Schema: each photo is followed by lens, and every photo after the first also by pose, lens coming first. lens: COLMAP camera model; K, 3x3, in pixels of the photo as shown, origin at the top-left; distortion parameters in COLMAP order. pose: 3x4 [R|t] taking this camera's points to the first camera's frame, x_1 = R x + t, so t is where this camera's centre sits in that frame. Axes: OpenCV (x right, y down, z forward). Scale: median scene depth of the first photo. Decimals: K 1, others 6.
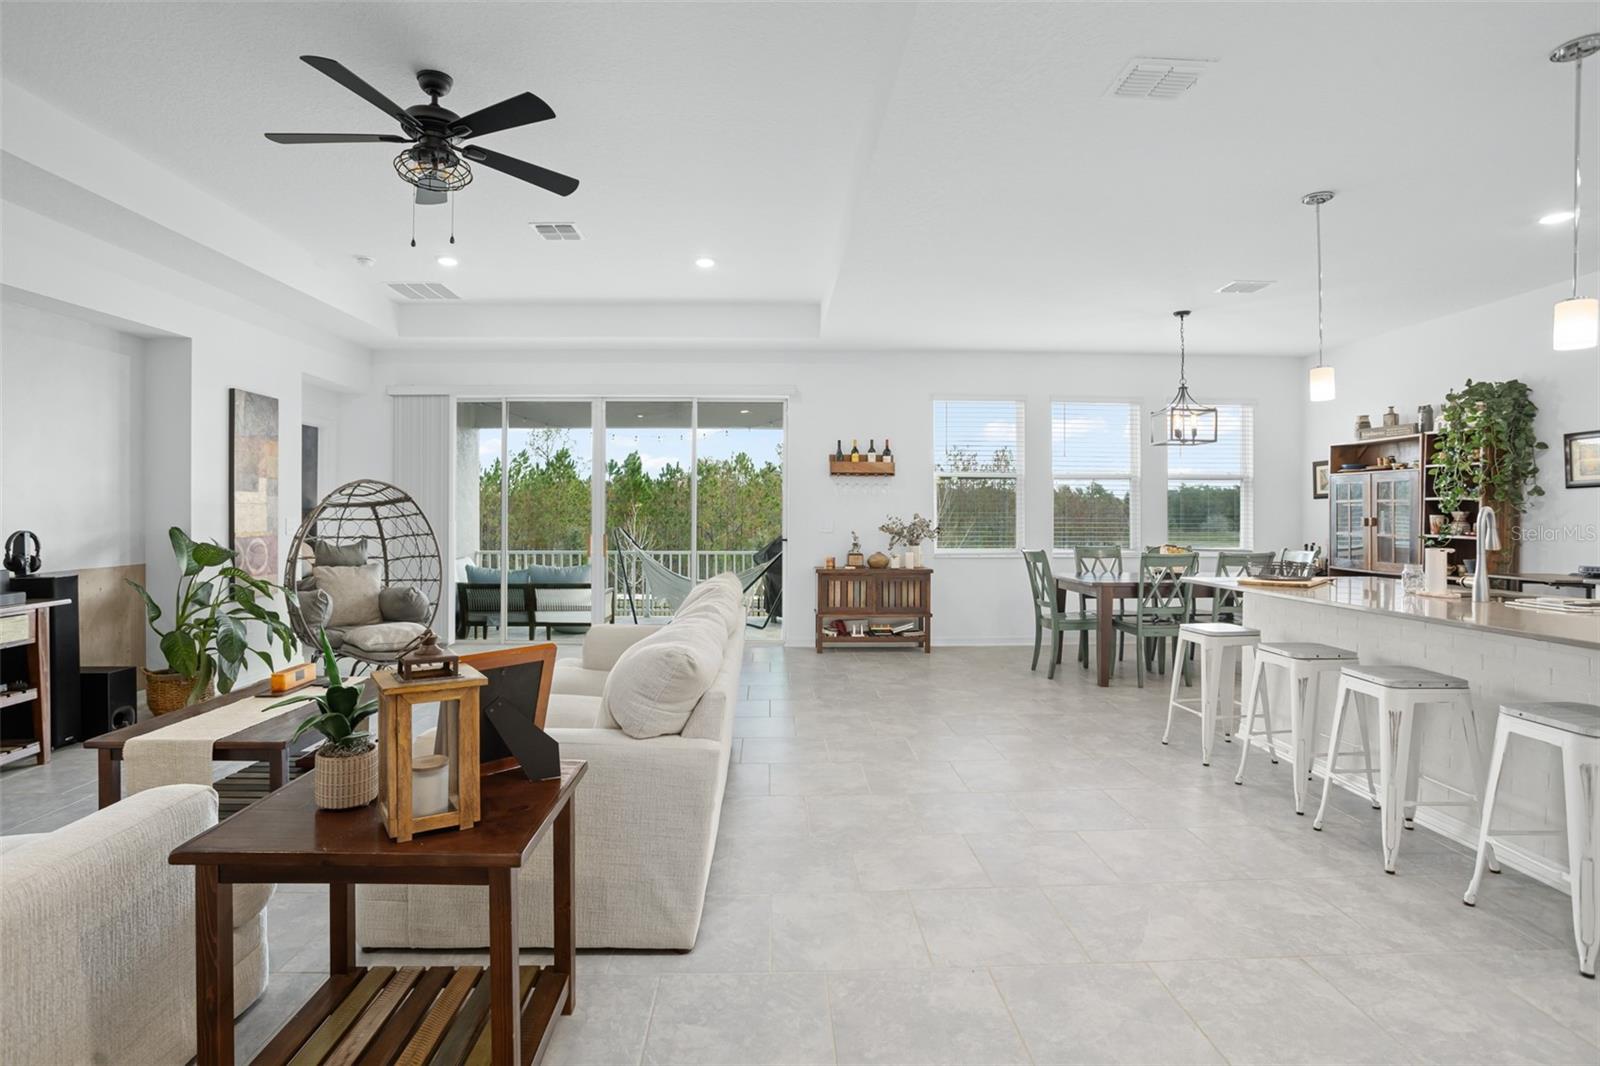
lens RADIAL K [[784.9, 0, 797.0], [0, 784.9, 519.2], [0, 0, 1]] dist [-0.064490, 0.030609]
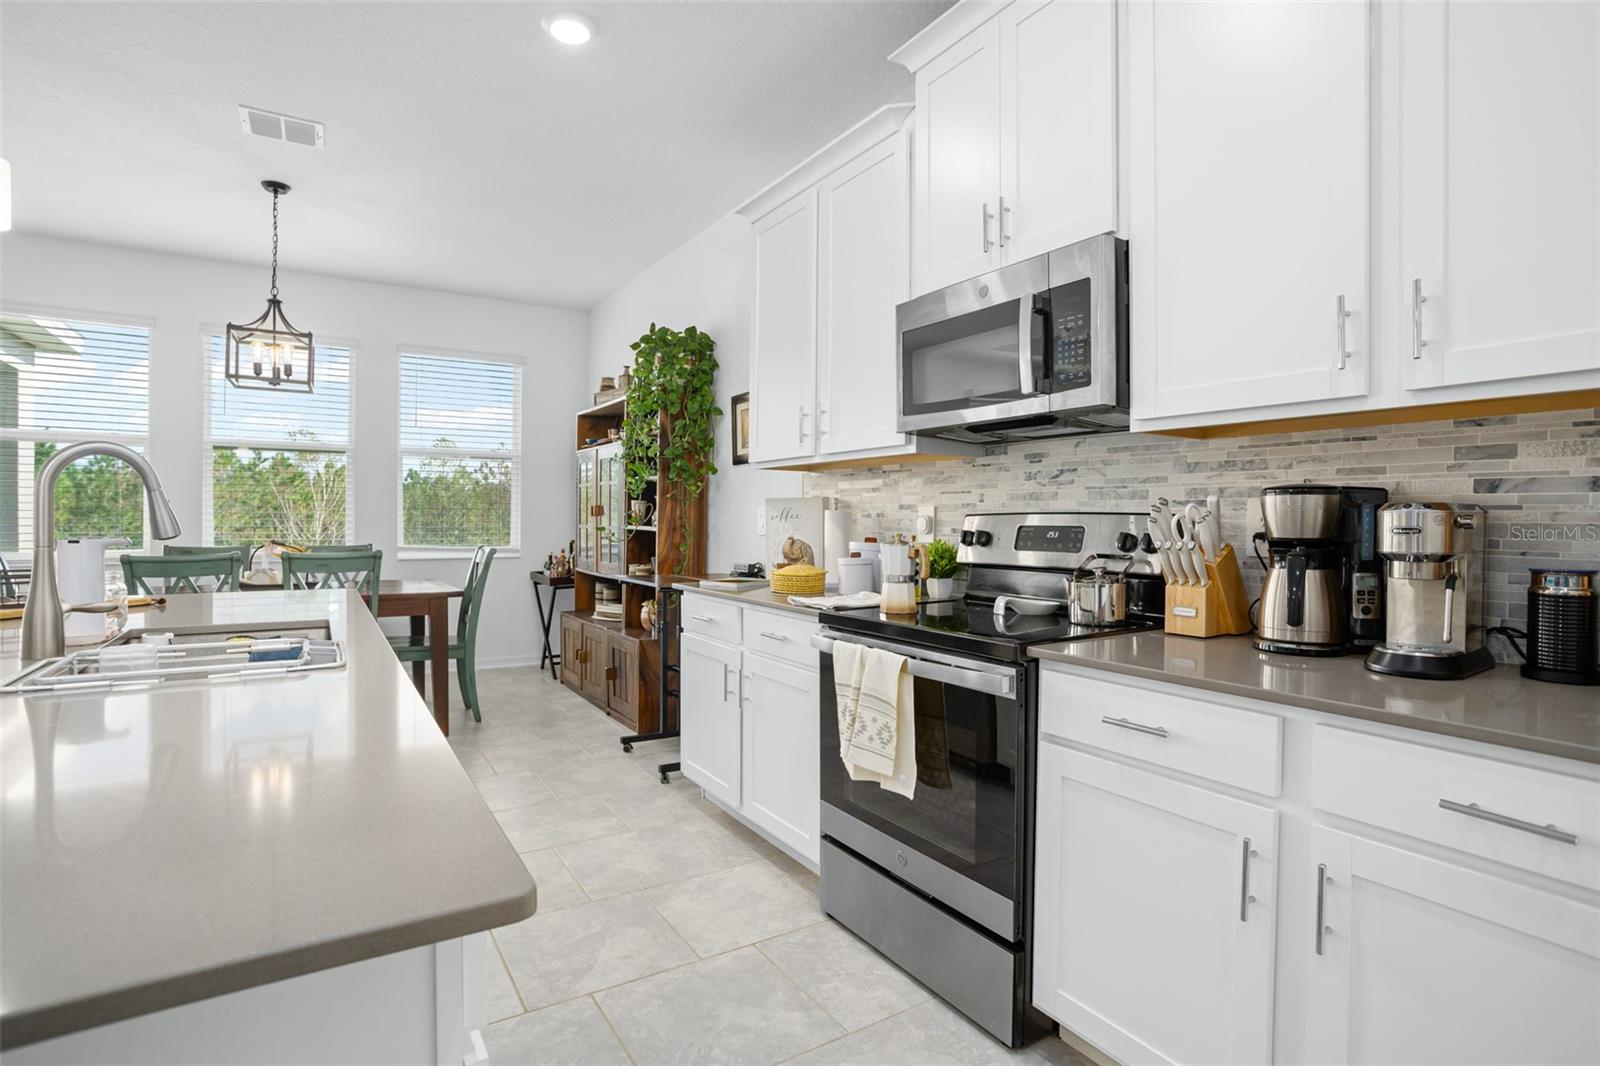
lens RADIAL K [[783.3, 0, 791.7], [0, 783.3, 542.7], [0, 0, 1]] dist [-0.056737, 0.026509]
pose [[0.865601, -0.010625, 0.500622, 0.371480], [-0.003312, 0.999631, 0.026943, 0.010247], [-0.500723, -0.024980, 0.865247, 0.145676]]
